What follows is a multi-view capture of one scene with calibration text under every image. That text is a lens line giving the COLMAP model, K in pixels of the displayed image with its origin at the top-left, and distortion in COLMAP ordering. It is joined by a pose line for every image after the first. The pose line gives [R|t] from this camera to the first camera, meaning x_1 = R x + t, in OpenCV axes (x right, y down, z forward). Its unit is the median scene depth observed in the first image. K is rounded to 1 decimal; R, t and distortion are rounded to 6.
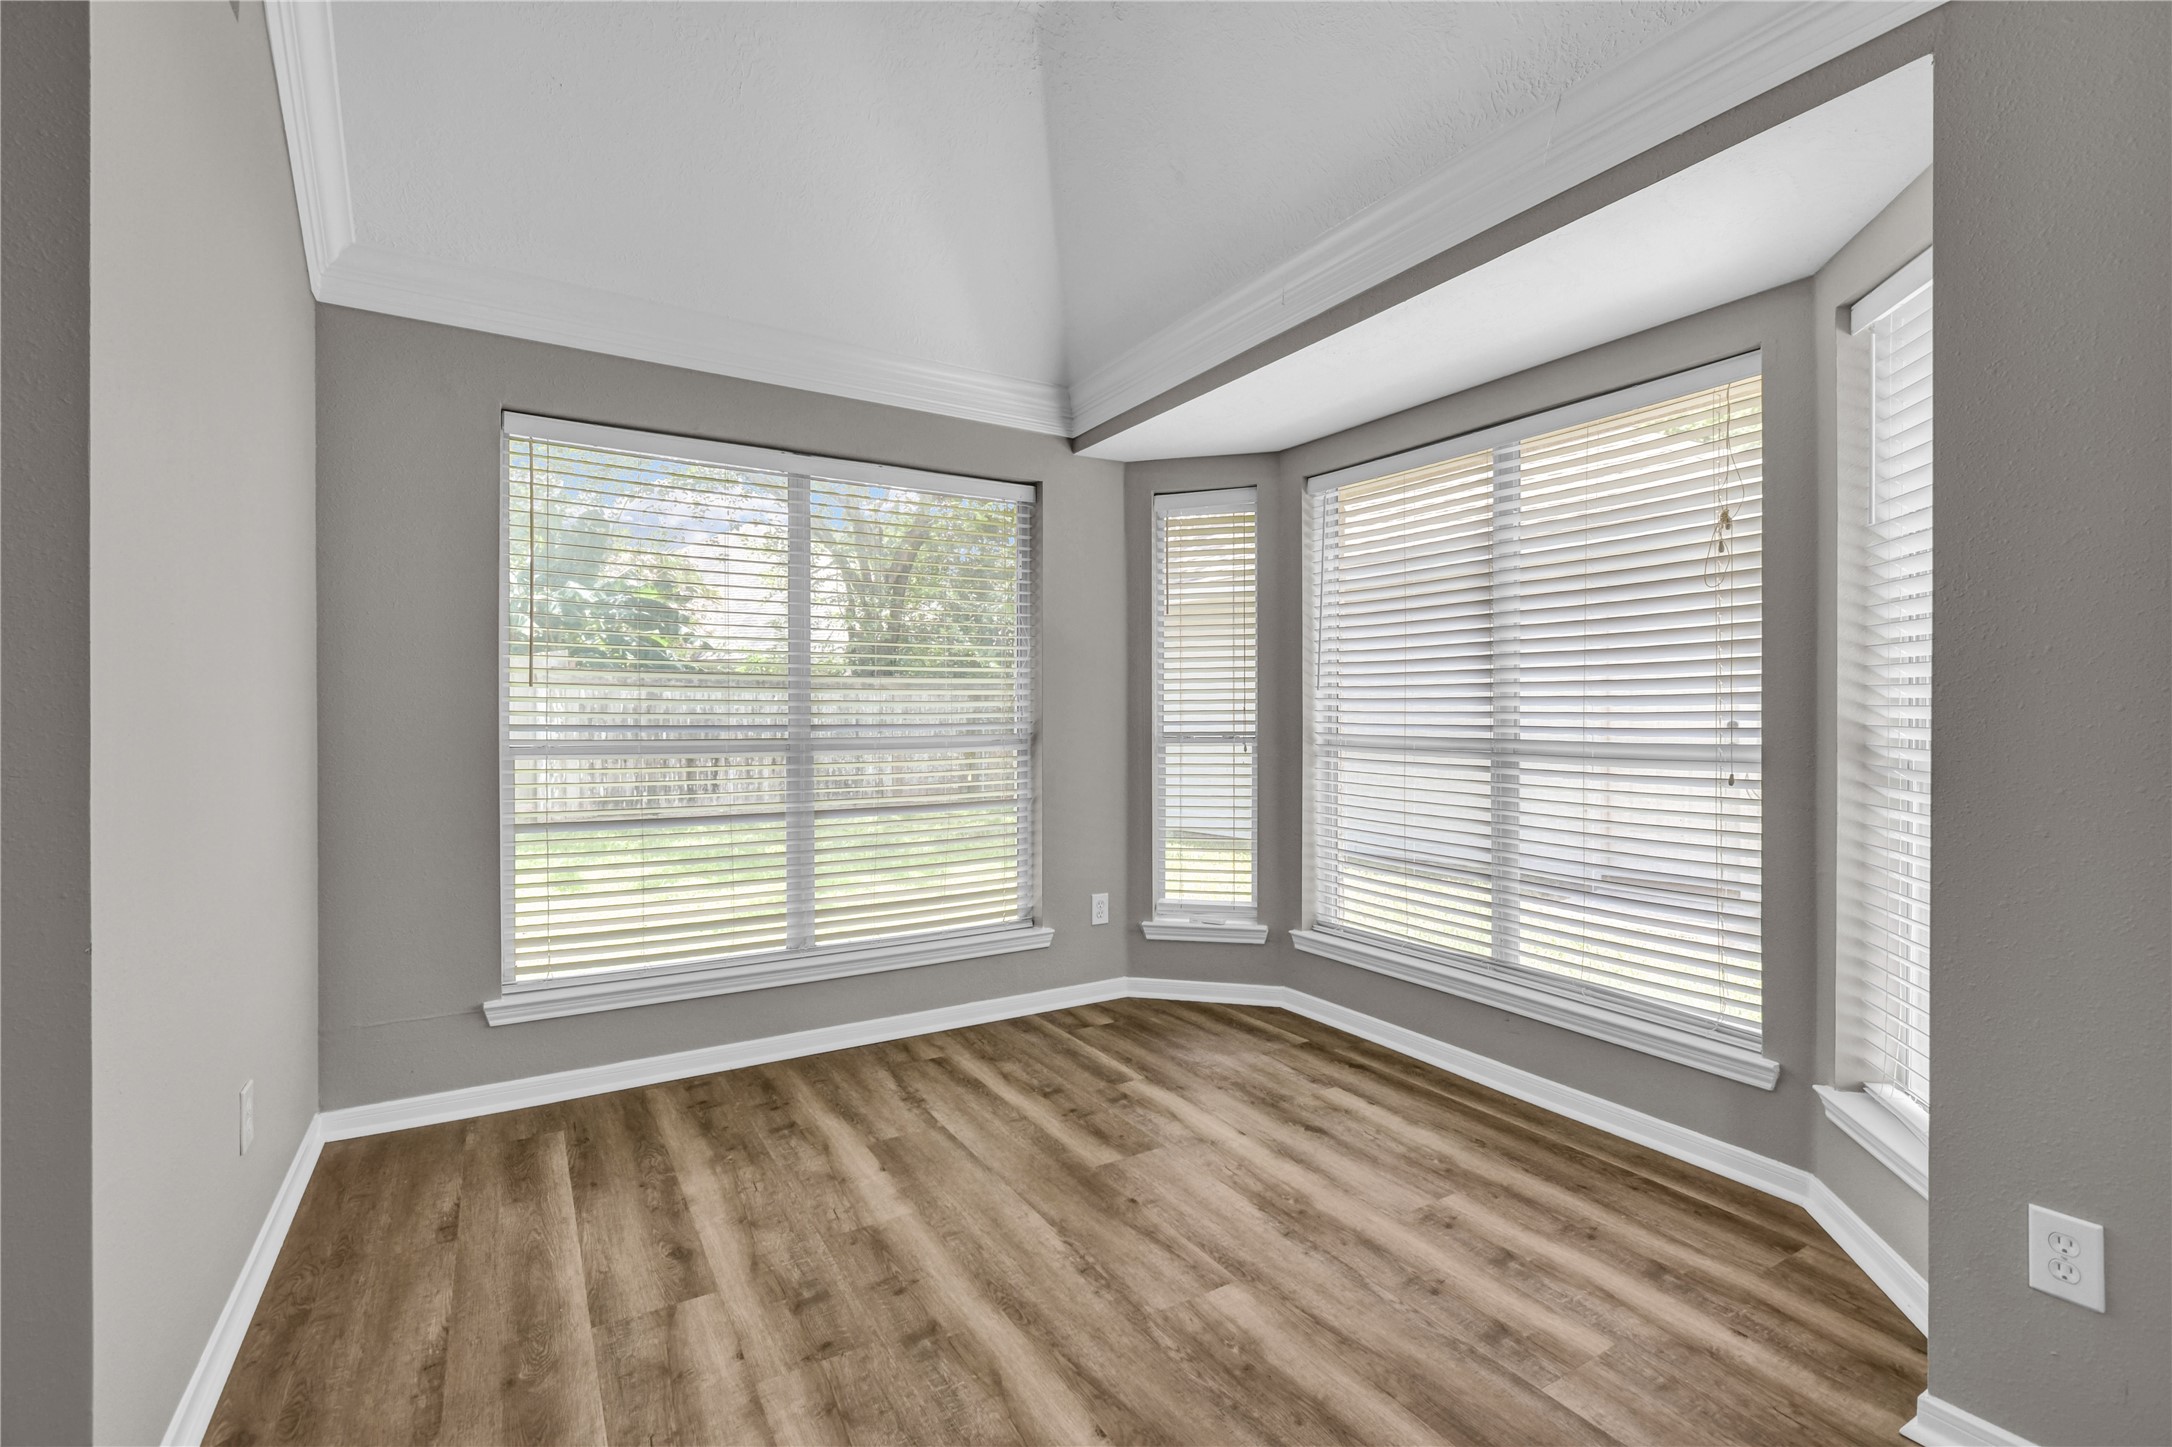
lens RADIAL K [[950.3, 0, 1086.0], [0, 950.3, 723.5], [0, 0, 1]] dist [0.002979, -0.000220]
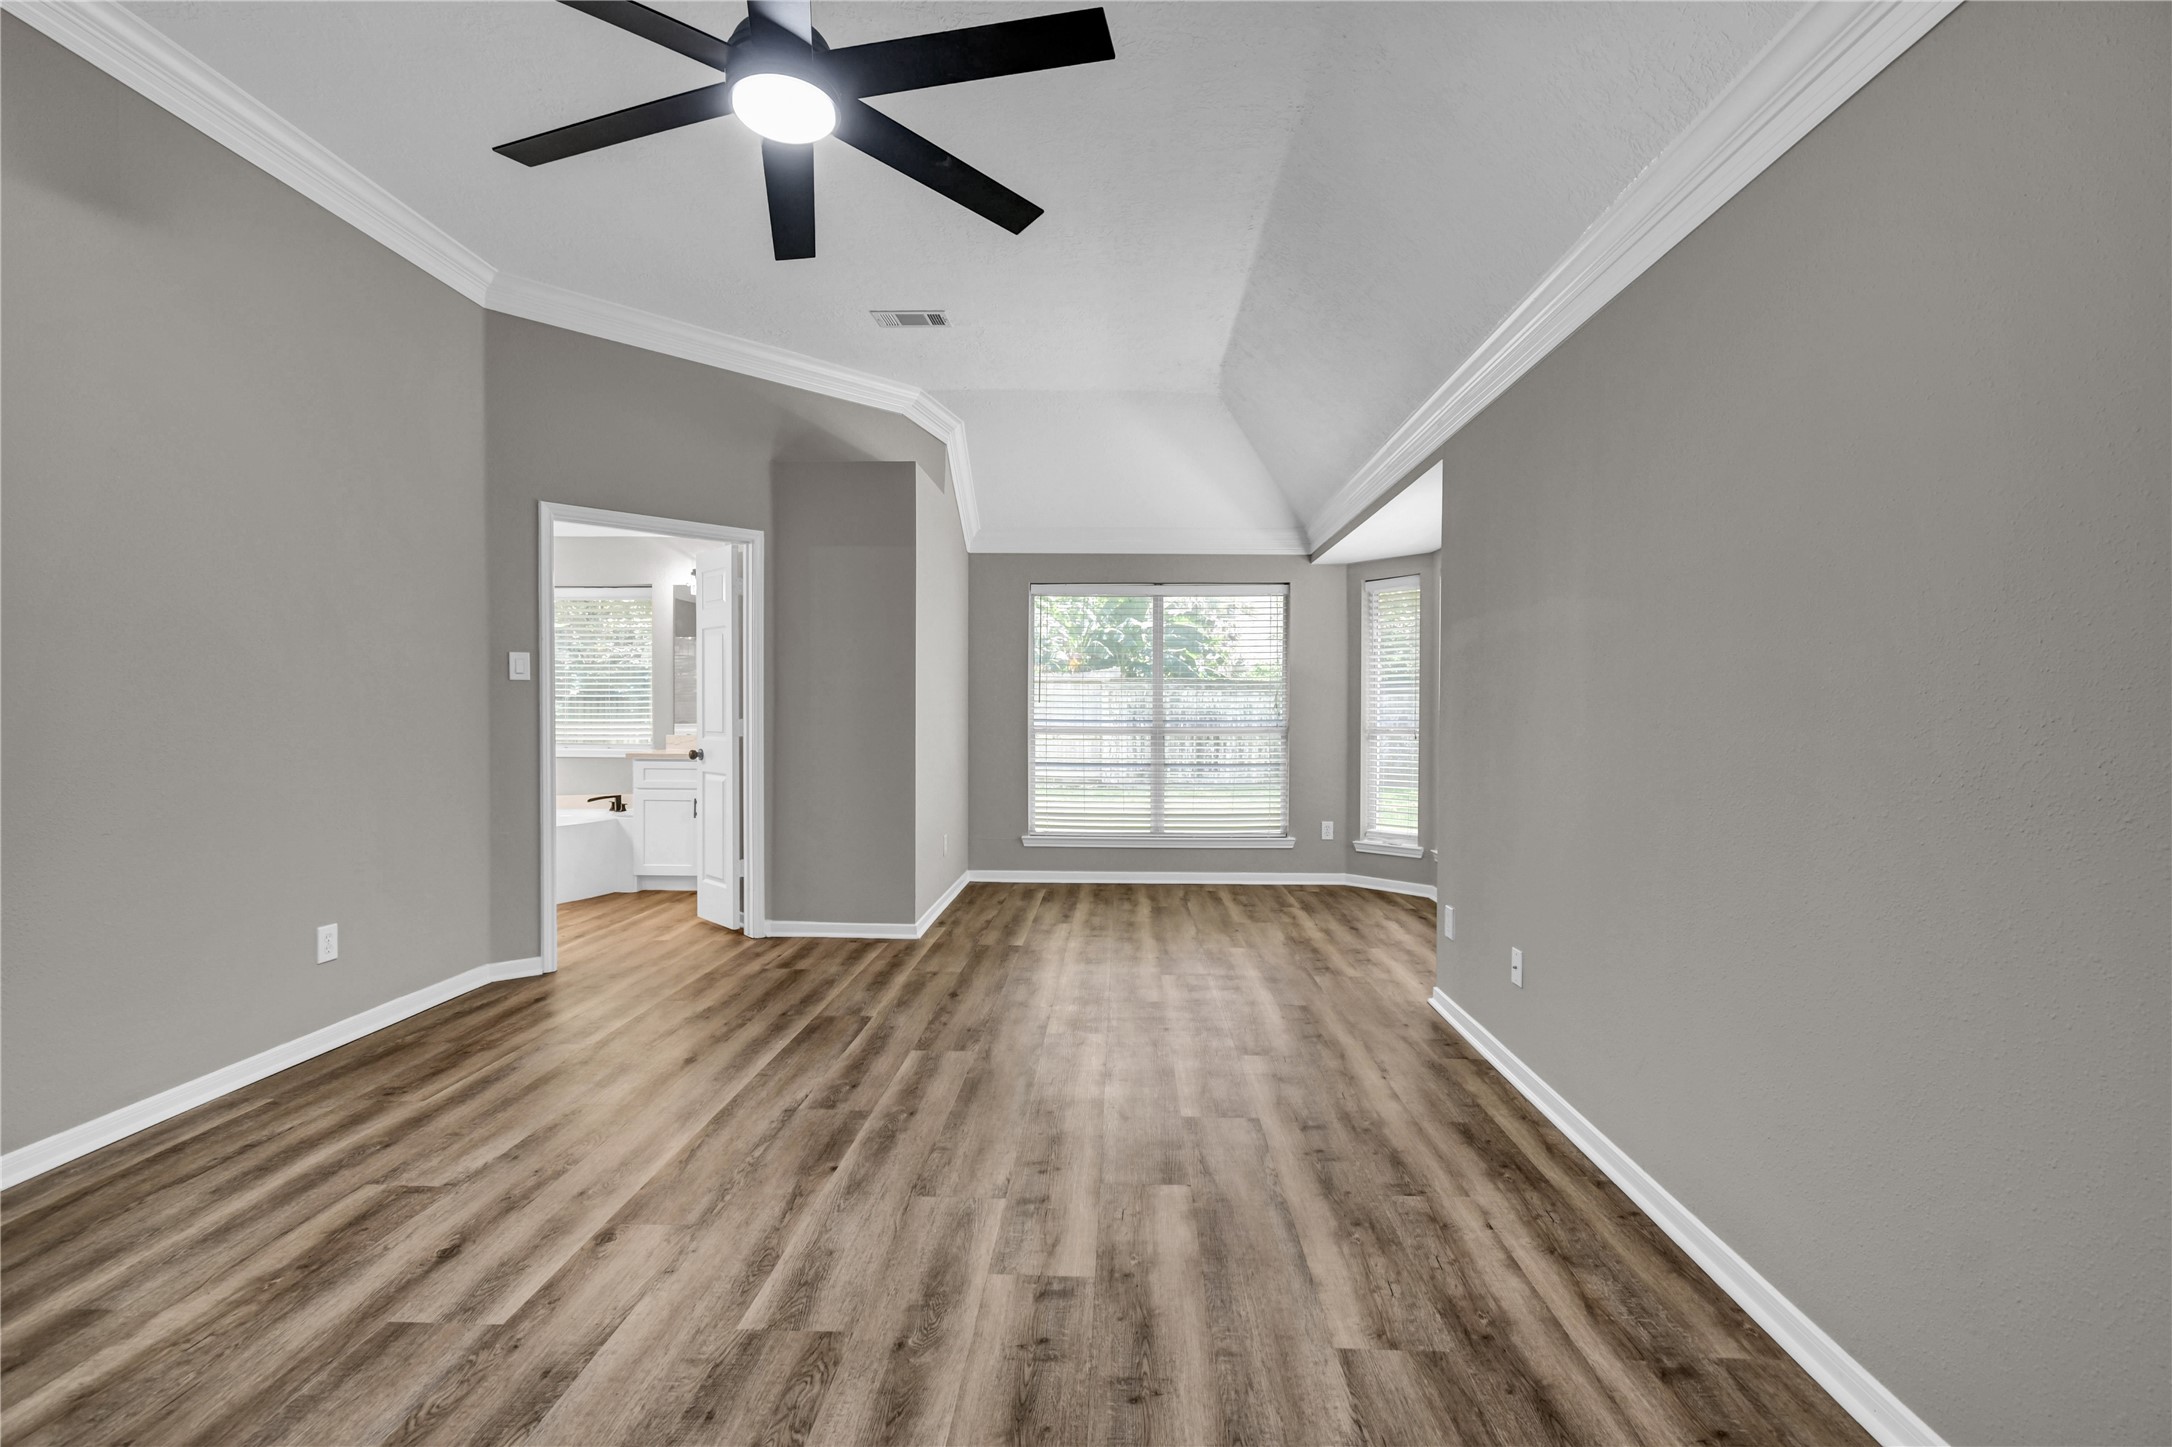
lens RADIAL K [[950.3, 0, 1086.0], [0, 950.3, 723.5], [0, 0, 1]] dist [0.002979, -0.000220]
pose [[0.829754, 0.010531, -0.558030, 0.619120], [-0.007800, 0.999943, 0.007273, -0.003961], [0.558075, -0.001682, 0.829789, -0.661235]]
